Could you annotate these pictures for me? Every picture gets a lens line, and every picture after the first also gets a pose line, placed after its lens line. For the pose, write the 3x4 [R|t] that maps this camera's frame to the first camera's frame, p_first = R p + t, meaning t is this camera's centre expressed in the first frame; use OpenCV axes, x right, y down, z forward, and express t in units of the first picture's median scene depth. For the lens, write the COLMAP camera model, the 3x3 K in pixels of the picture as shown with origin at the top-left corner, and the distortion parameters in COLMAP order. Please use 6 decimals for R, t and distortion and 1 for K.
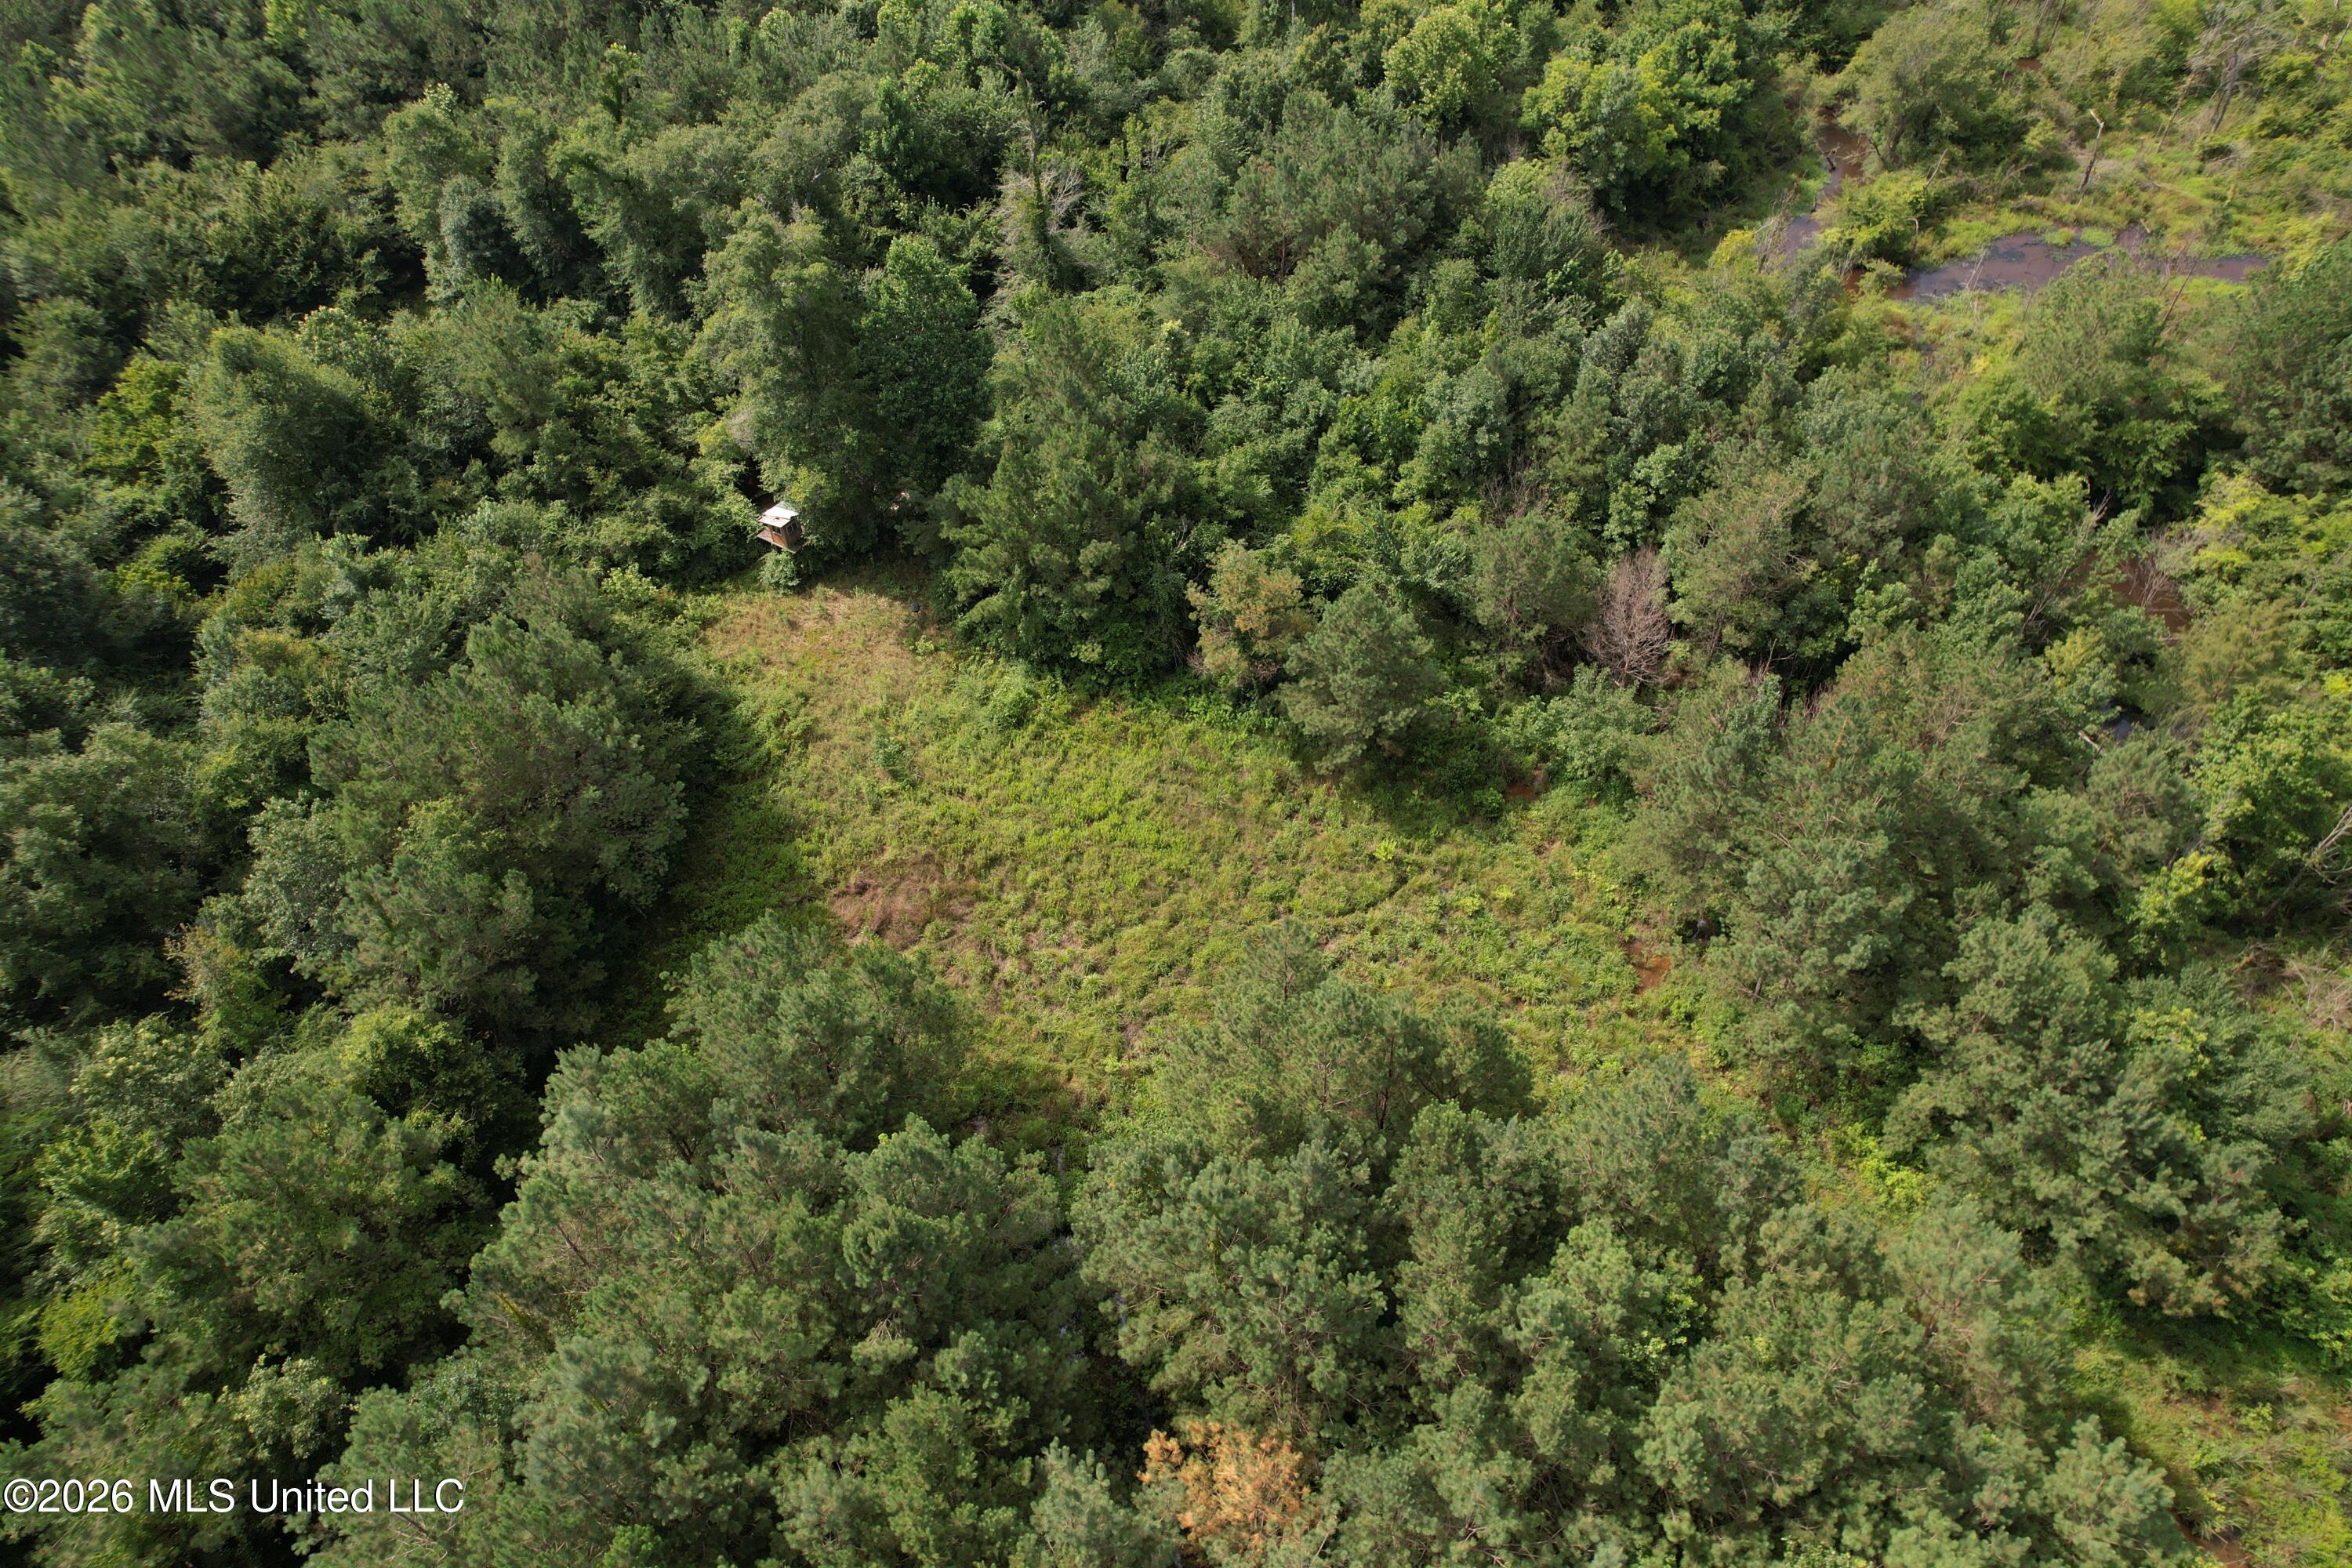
lens RADIAL K [[1523.9, 0, 1176.1], [0, 1523.9, 781.3], [0, 0, 1]] dist [-0.034732, 0.009923]
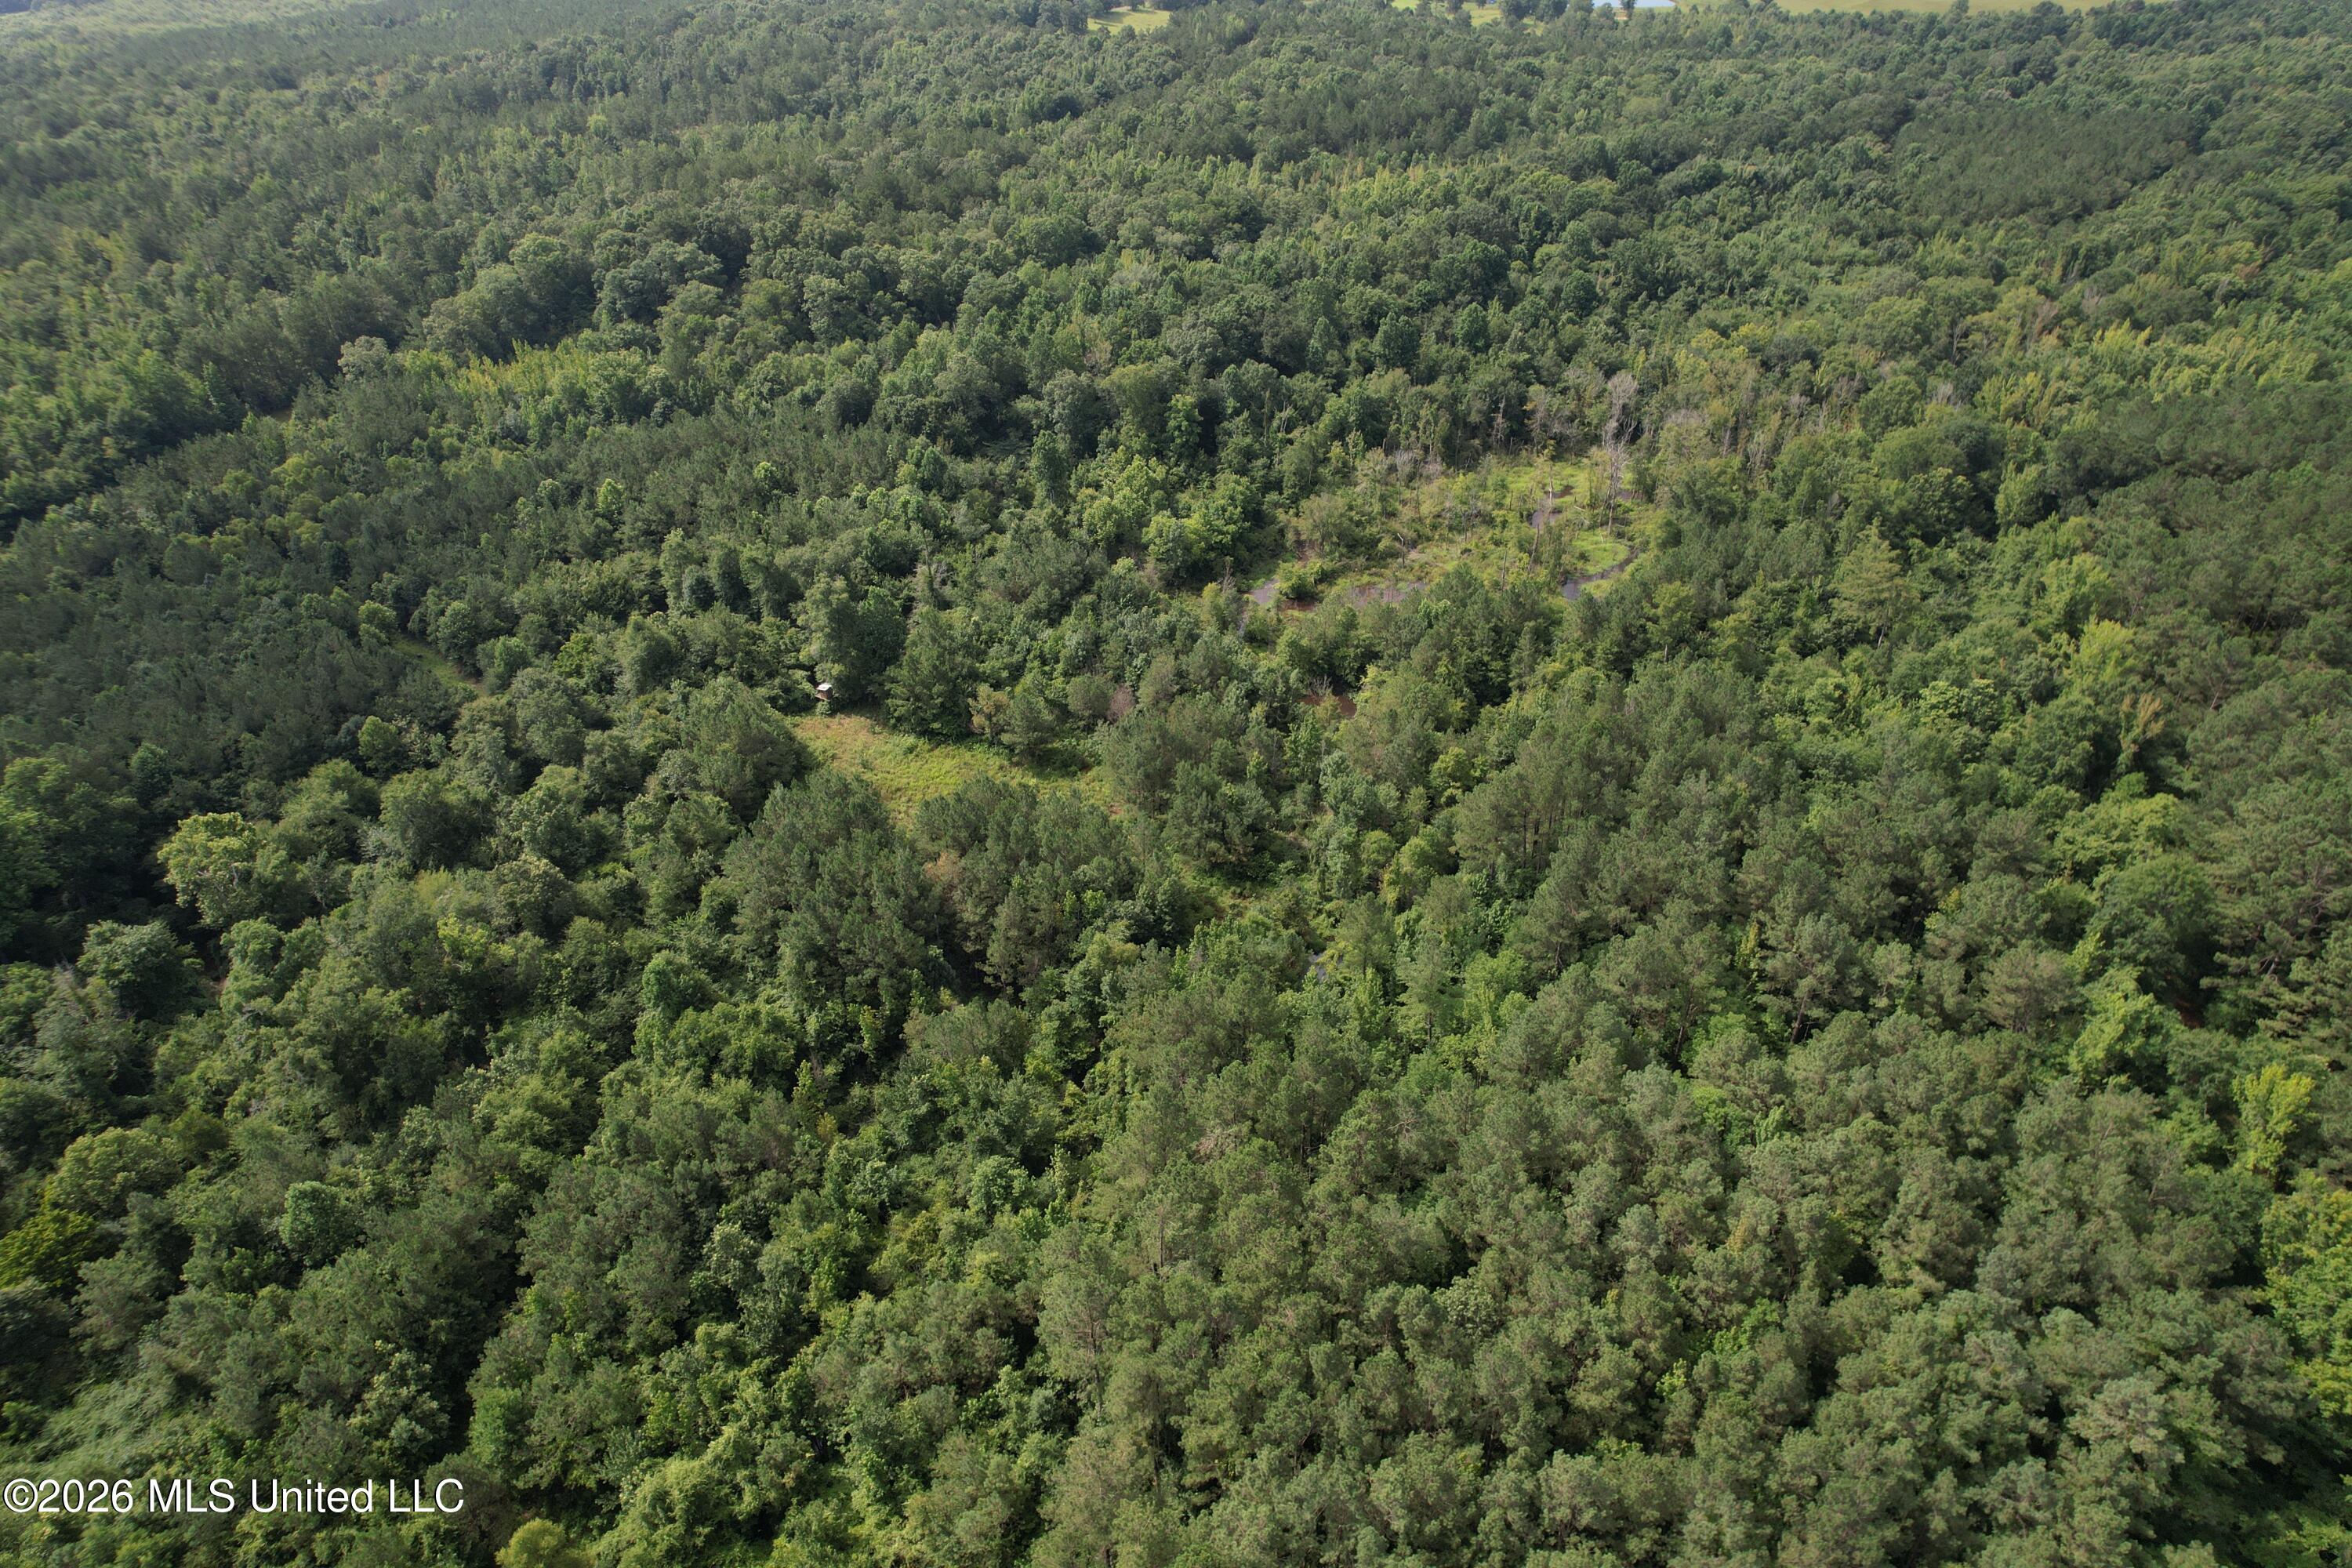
lens RADIAL K [[1523.9, 0, 1175.4], [0, 1523.9, 785.6], [0, 0, 1]] dist [-0.034732, 0.009923]
pose [[0.999787, -0.008406, 0.018830, 0.290650], [0.012566, 0.972363, -0.233136, 0.600185], [-0.016350, 0.233323, 0.972262, -1.503075]]
